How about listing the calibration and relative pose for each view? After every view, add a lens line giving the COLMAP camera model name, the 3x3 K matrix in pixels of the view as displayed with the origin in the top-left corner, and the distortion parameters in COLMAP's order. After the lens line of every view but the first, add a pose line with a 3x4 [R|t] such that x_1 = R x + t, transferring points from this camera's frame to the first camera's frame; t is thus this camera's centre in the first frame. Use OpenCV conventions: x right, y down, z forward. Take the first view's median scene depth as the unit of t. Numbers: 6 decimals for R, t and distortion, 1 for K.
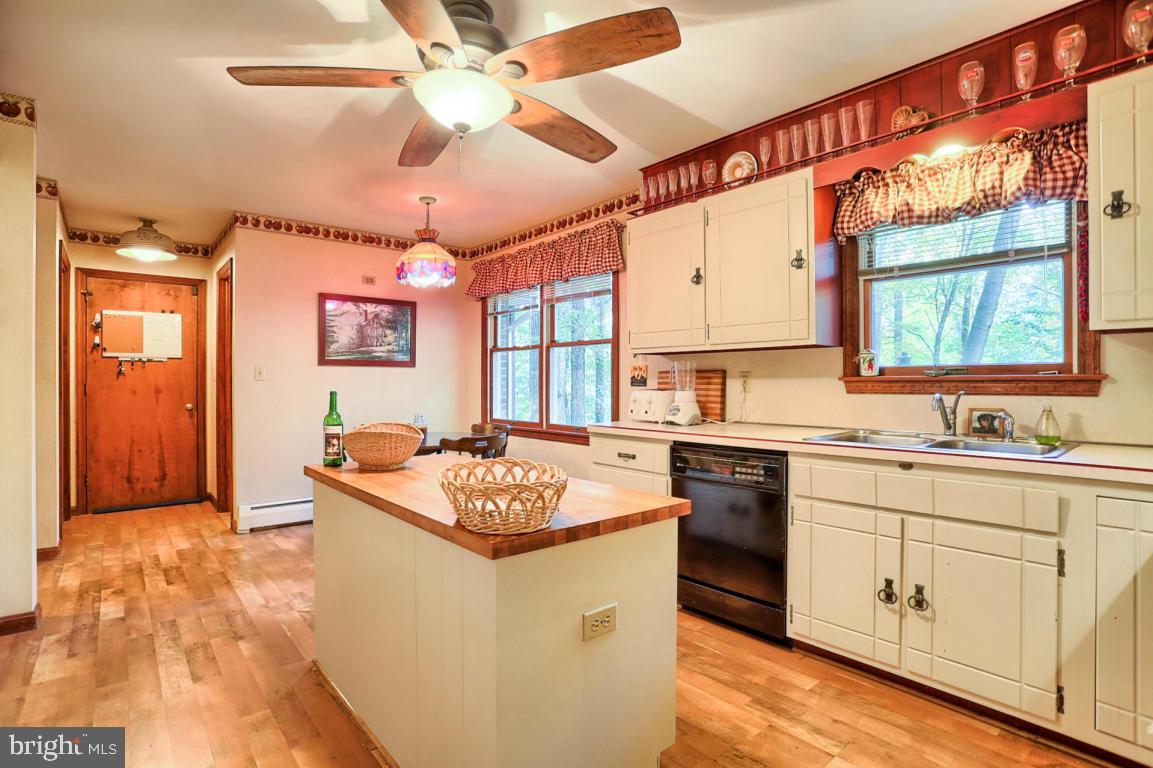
lens RADIAL K [[560.7, 0, 569.2], [0, 560.7, 381.1], [0, 0, 1]] dist [-0.044246, 0.012189]
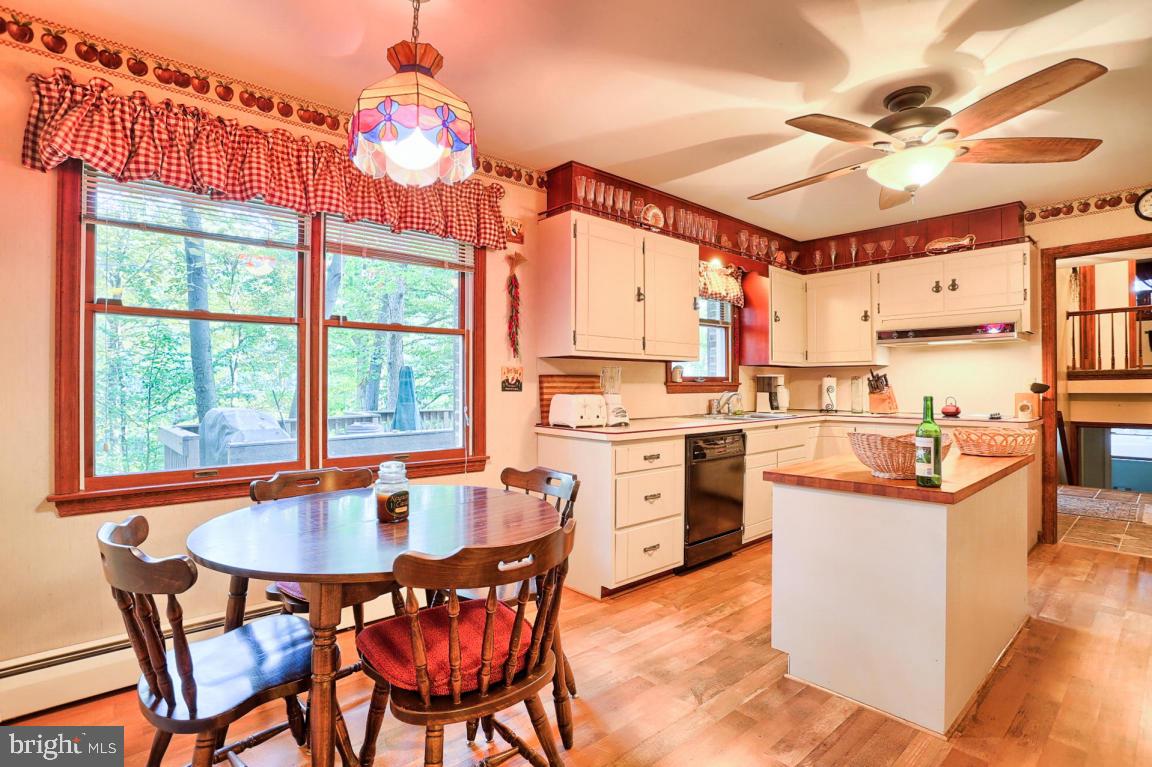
lens RADIAL K [[560.2, 0, 575.8], [0, 560.2, 380.5], [0, 0, 1]] dist [-0.044246, 0.012189]
pose [[-0.018531, 0.010532, 0.999773, -0.928876], [0.001724, 0.999943, -0.010502, 0.002441], [-0.999827, 0.001529, -0.018548, 1.159391]]
